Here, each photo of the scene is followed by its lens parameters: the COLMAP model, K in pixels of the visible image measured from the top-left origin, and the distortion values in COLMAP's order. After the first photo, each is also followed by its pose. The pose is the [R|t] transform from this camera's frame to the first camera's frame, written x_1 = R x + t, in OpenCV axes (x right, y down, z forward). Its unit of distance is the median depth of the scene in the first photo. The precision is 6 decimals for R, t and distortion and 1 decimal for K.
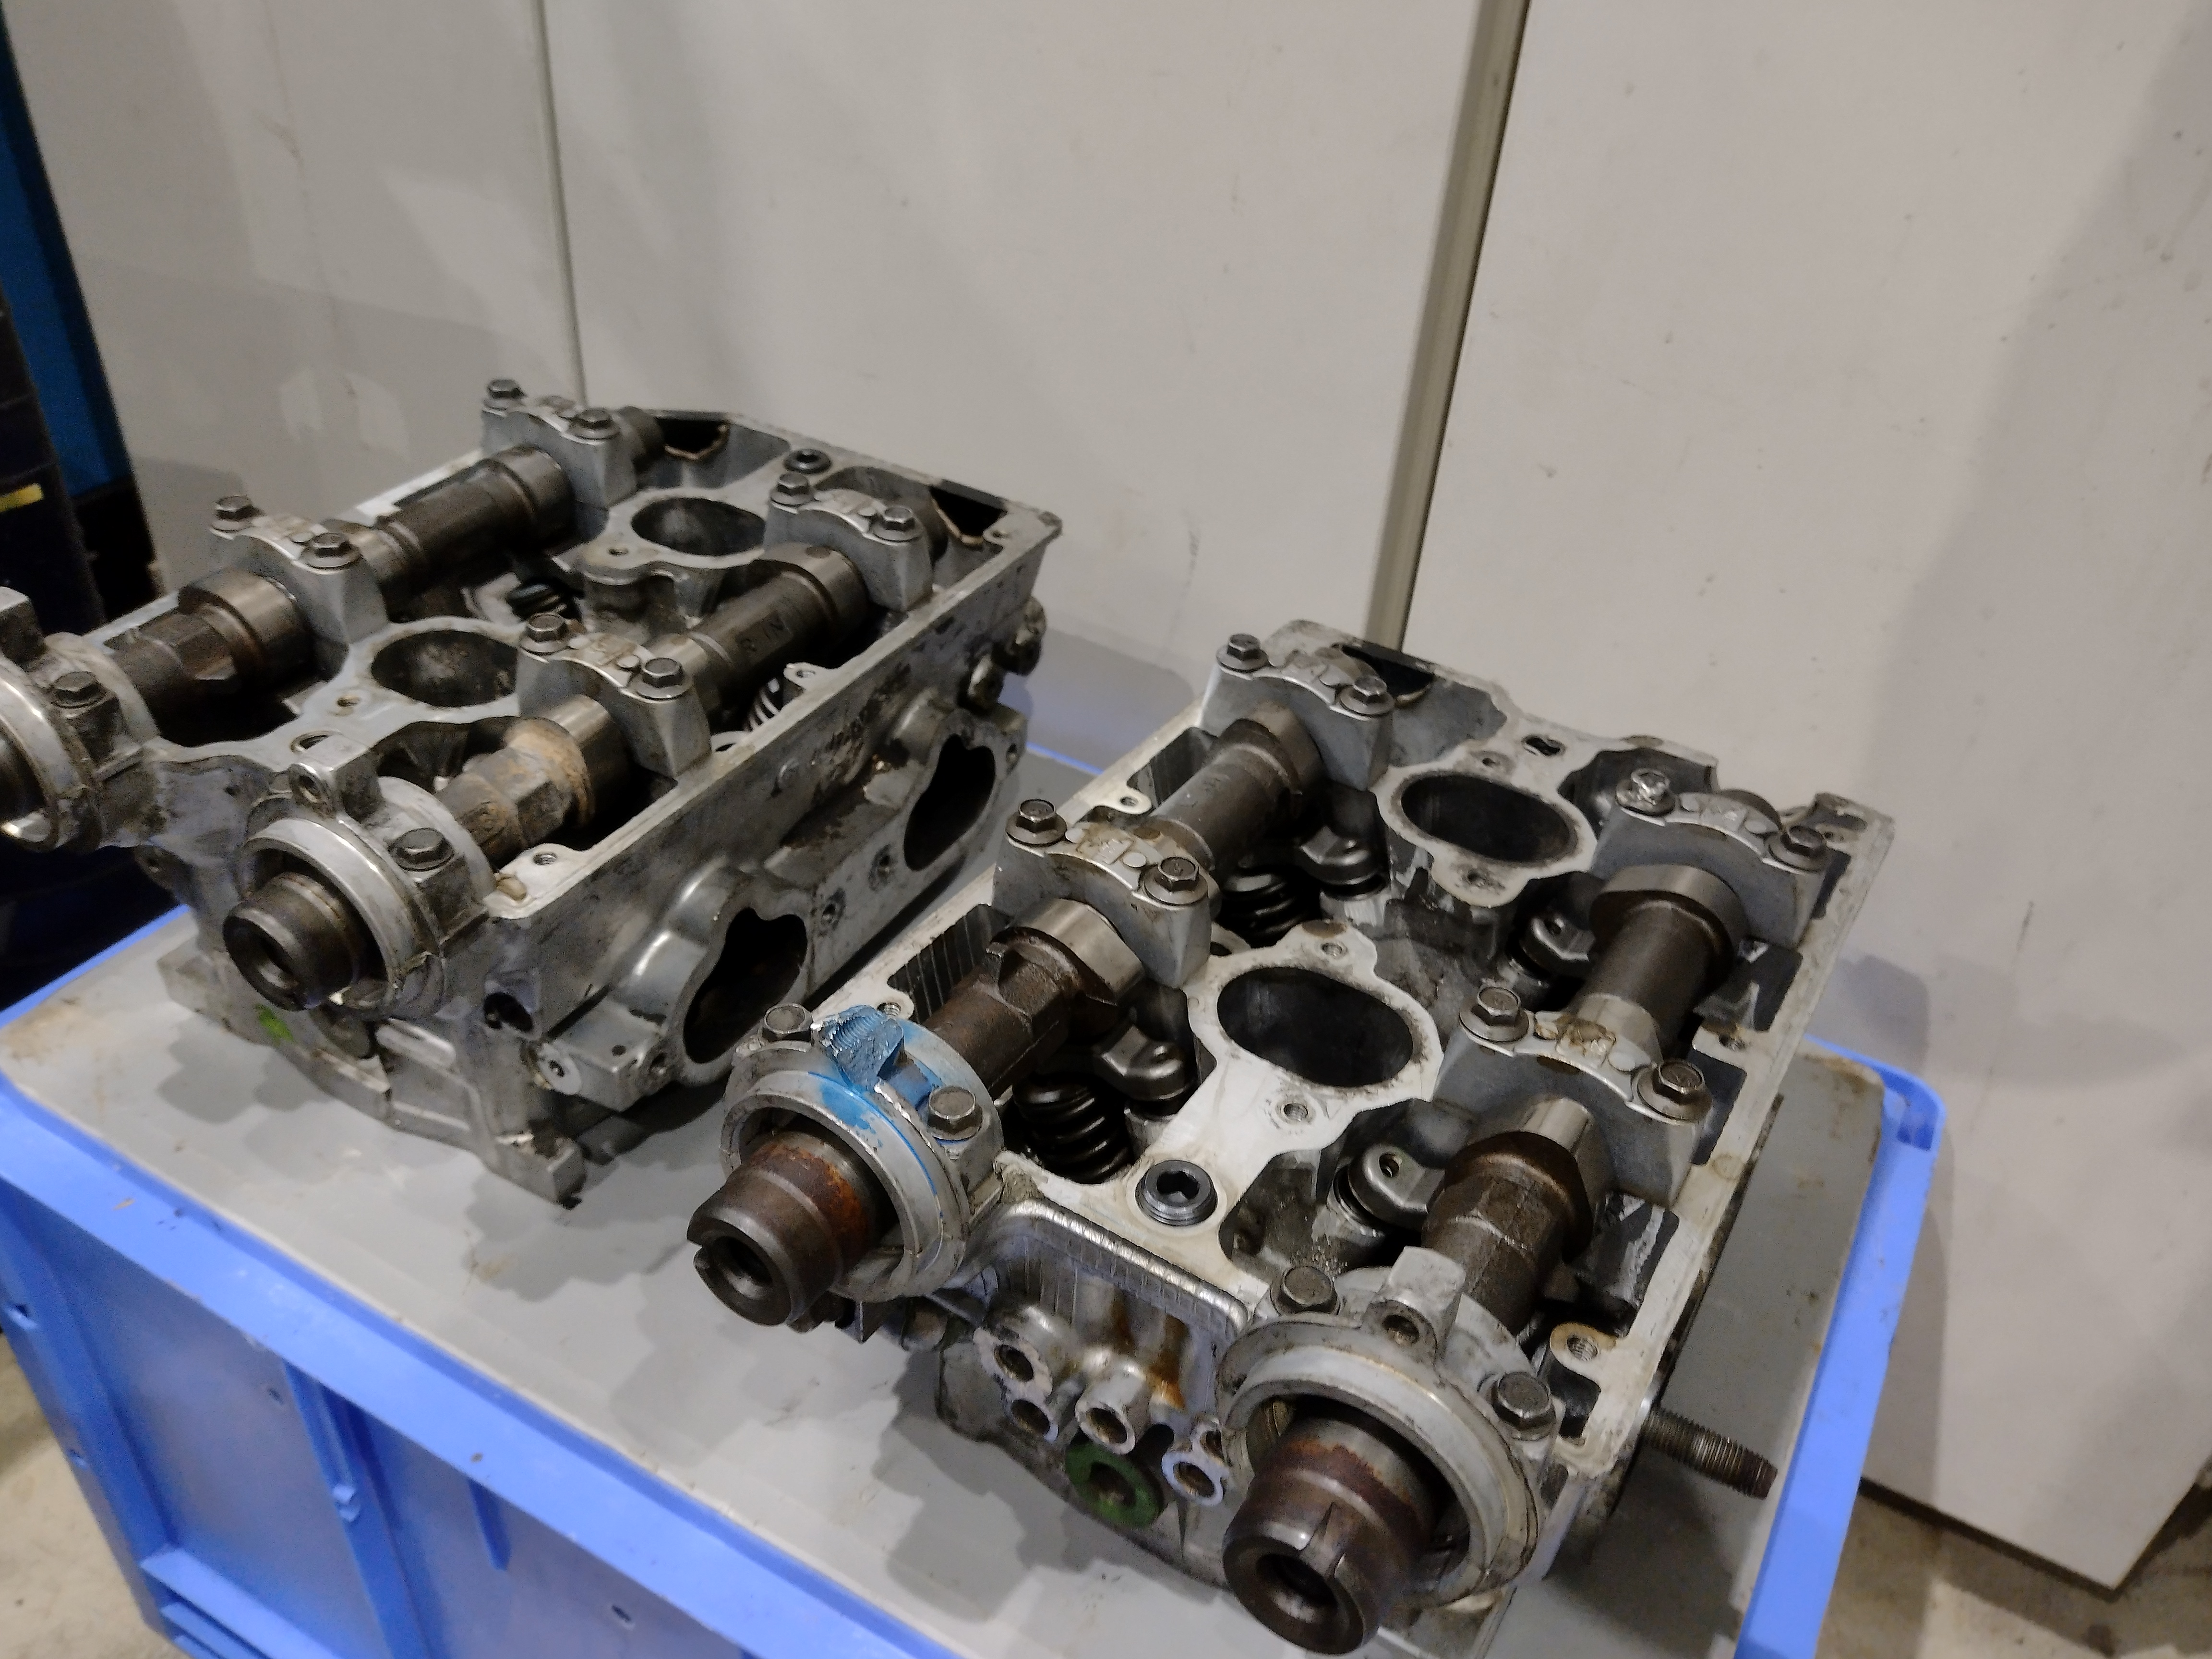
lens RADIAL K [[1678.0, 0, 1136.1], [0, 1678.0, 824.9], [0, 0, 1]] dist [0.052027, -0.155579]
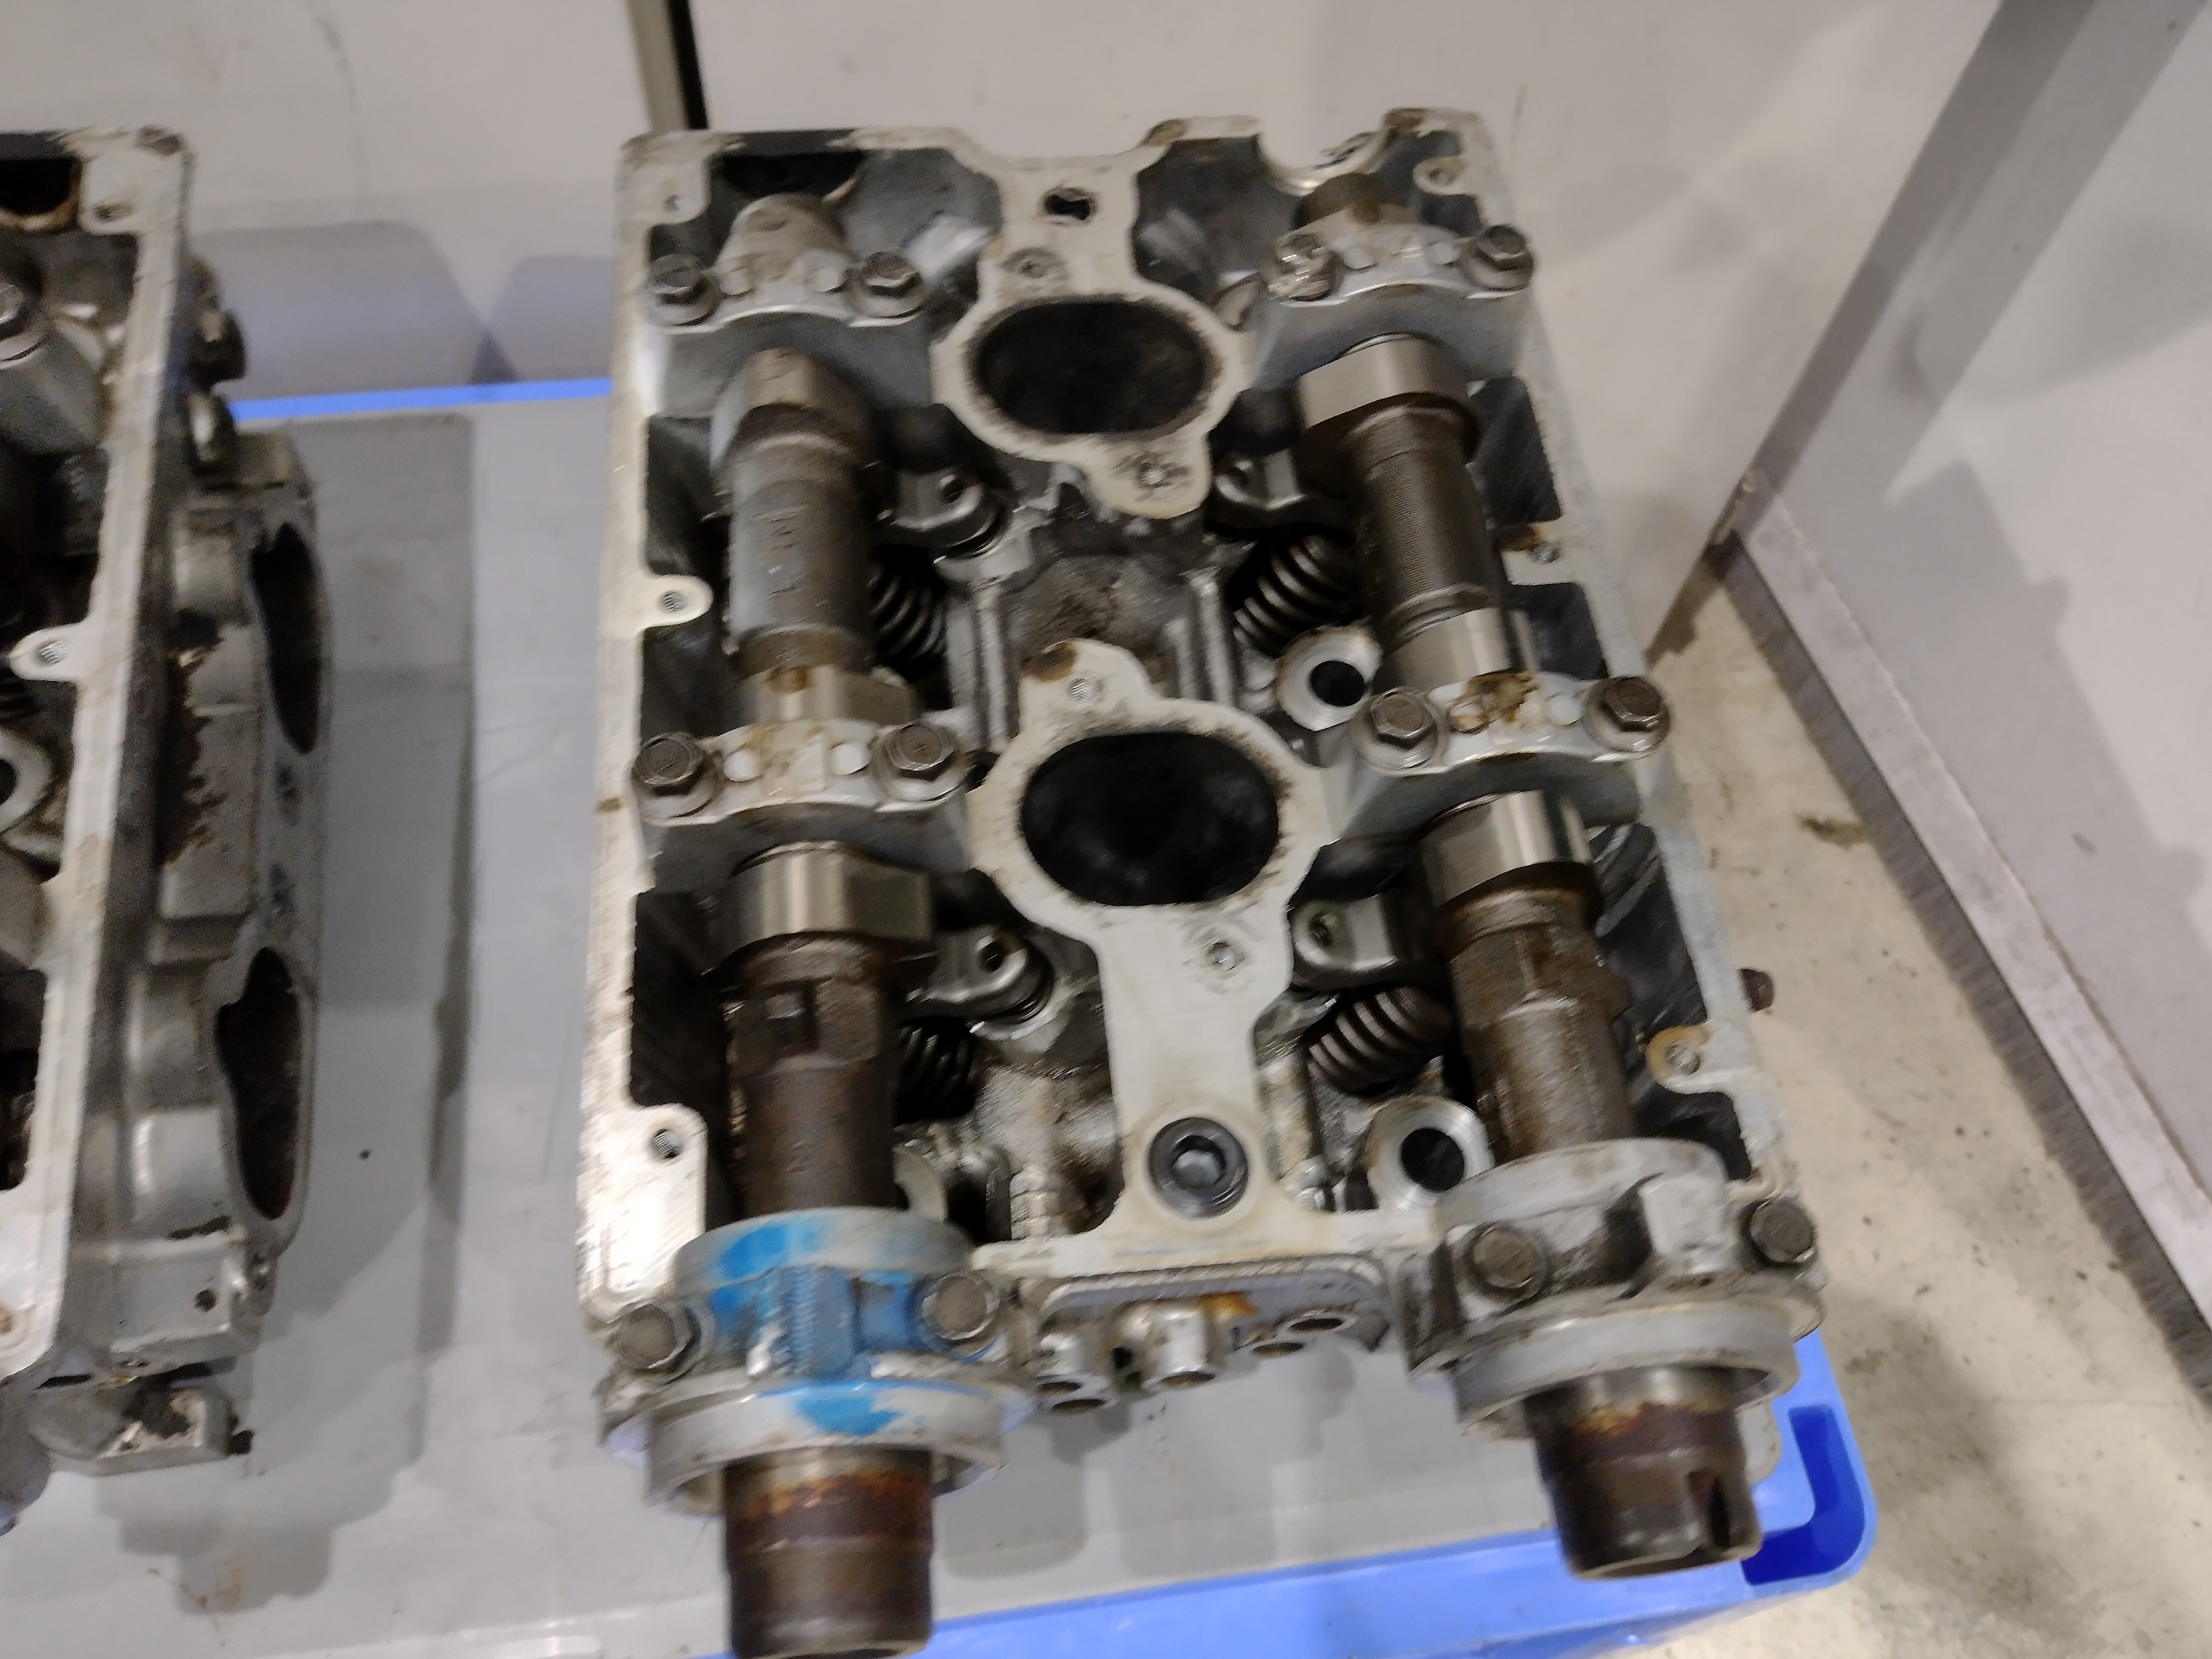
lens RADIAL K [[1753.9, 0, 1102.9], [0, 1753.9, 862.0], [0, 0, 1]] dist [0.071430, -0.173542]
pose [[0.796921, -0.543184, 0.264327, -0.115158], [0.349942, 0.771778, 0.530941, -0.257181], [-0.492401, -0.330619, 0.805129, 0.320659]]
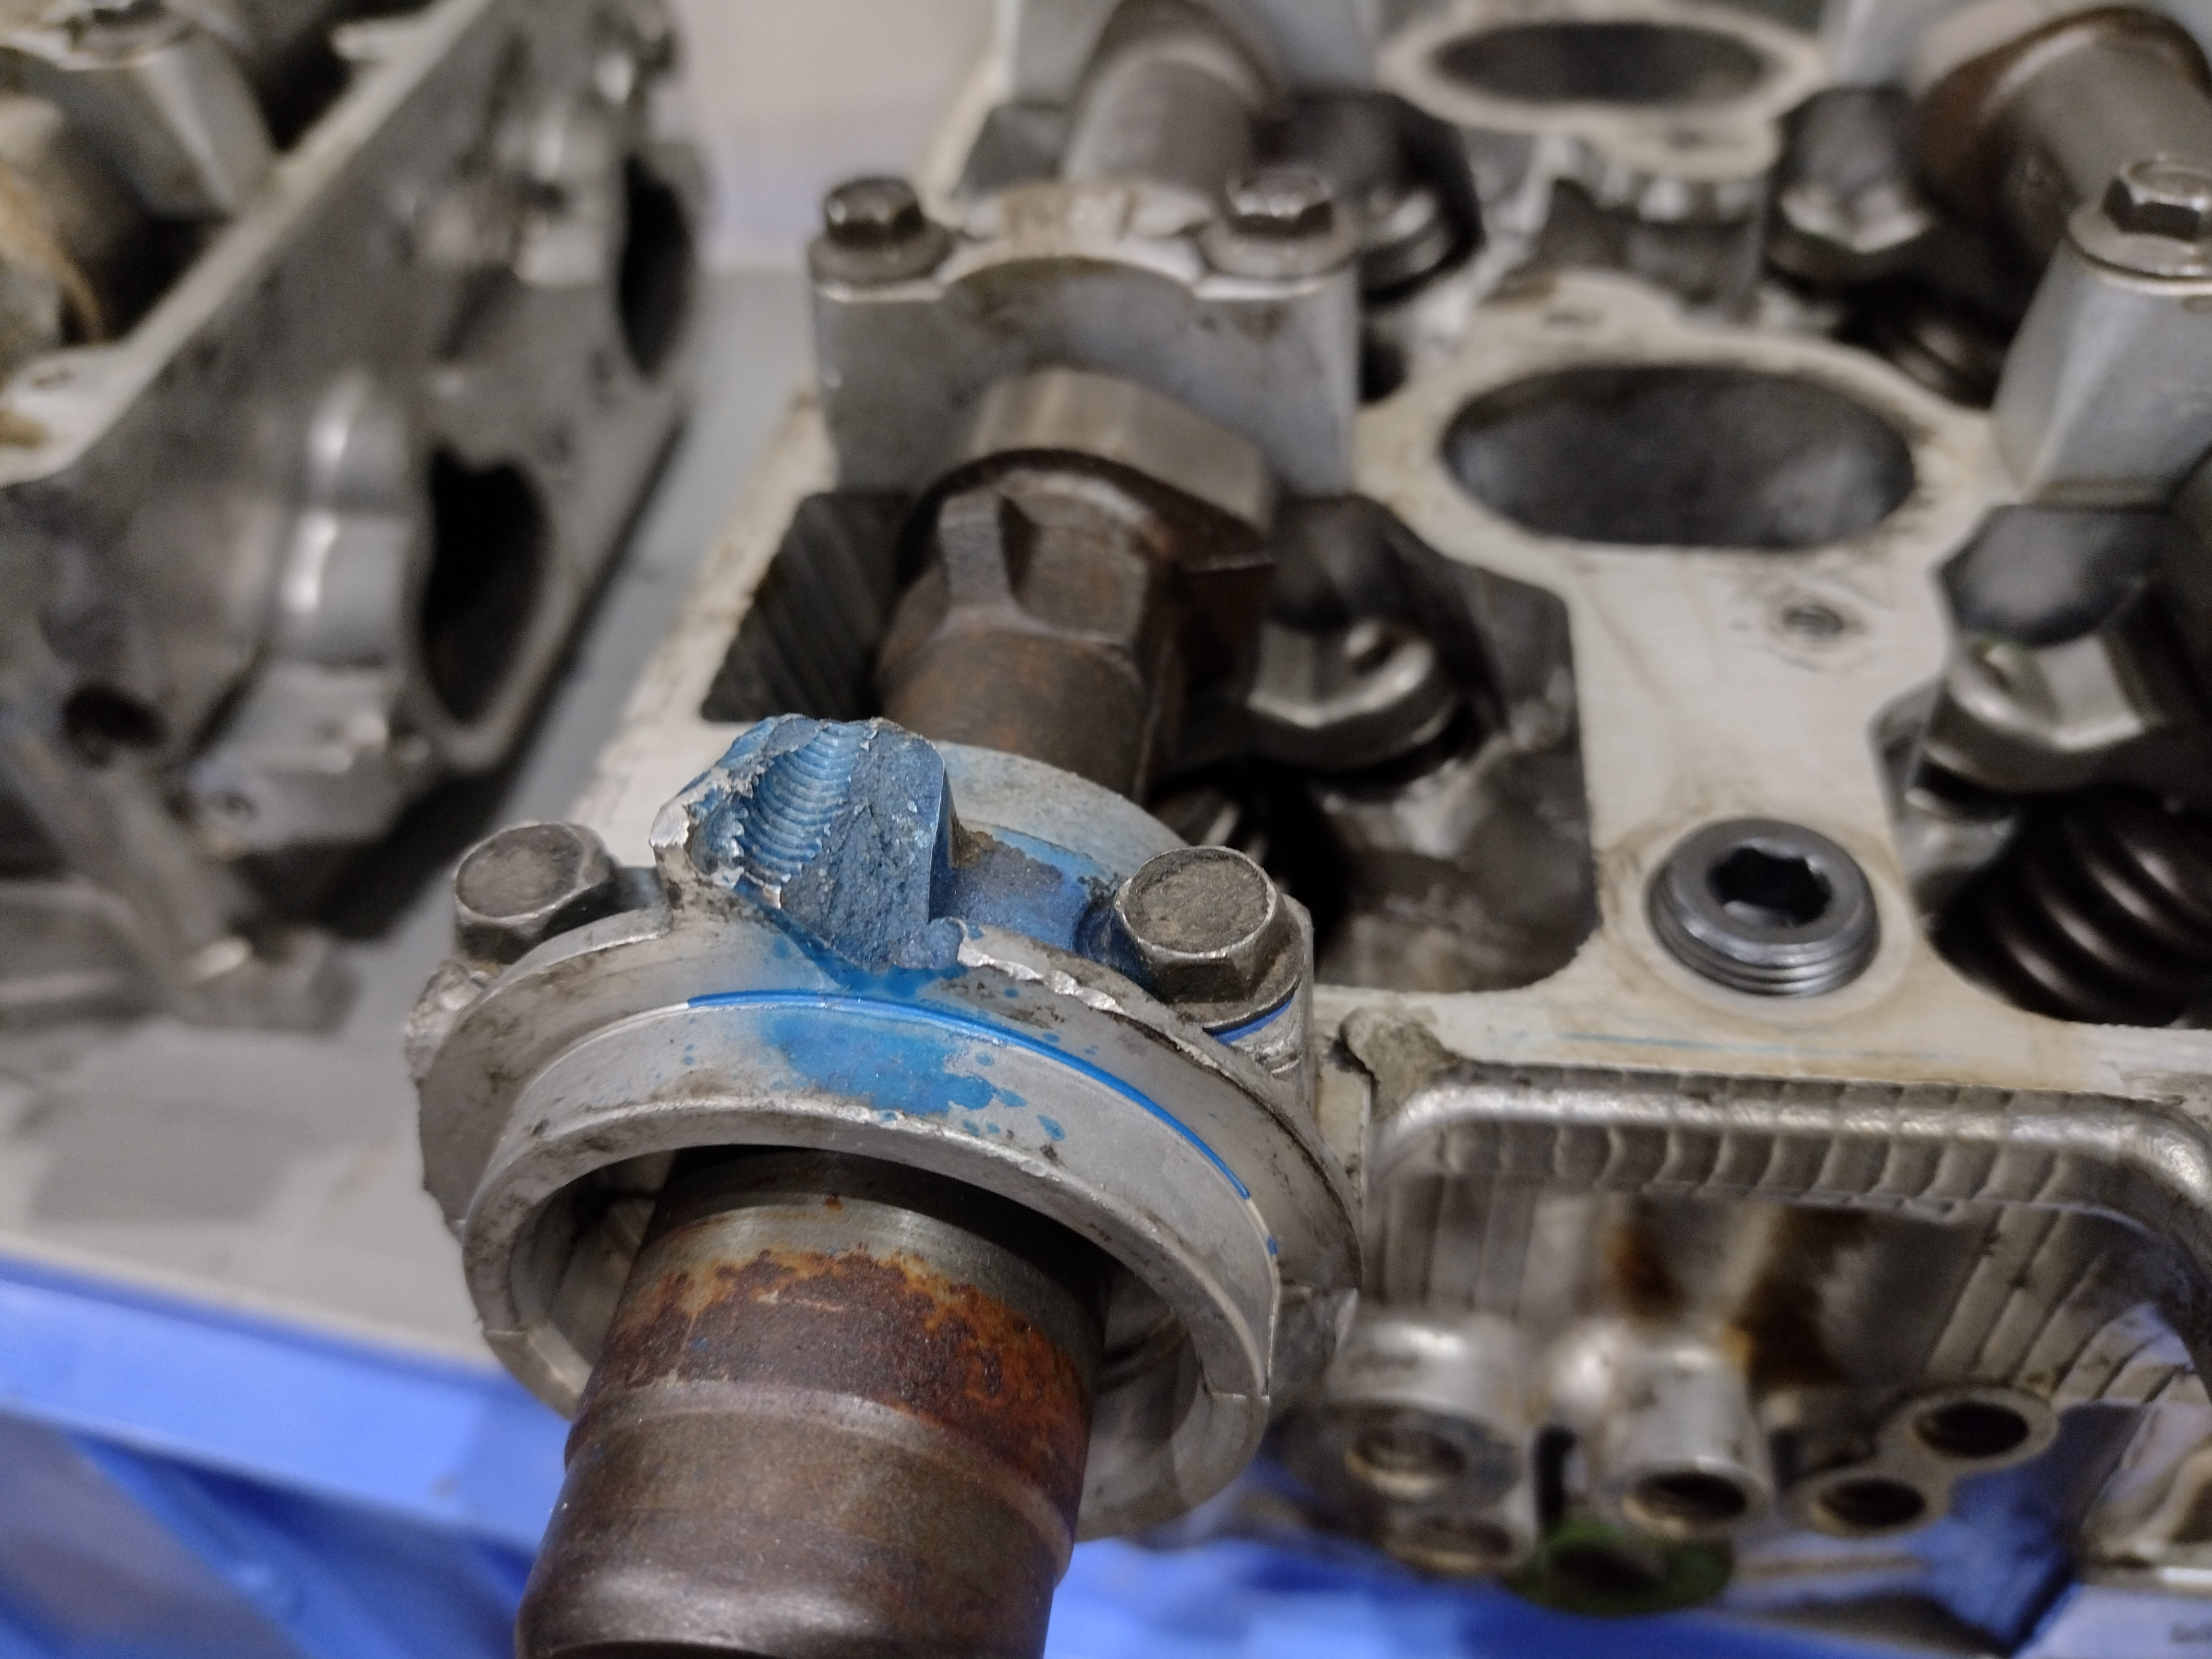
lens RADIAL K [[1681.3, 0, 1106.0], [0, 1681.3, 829.5], [0, 0, 1]] dist [0.066379, -0.067266]
pose [[0.905938, -0.375618, 0.195415, -0.130738], [0.343723, 0.921931, 0.178601, 0.069574], [-0.247245, -0.094633, 0.964321, 0.528917]]
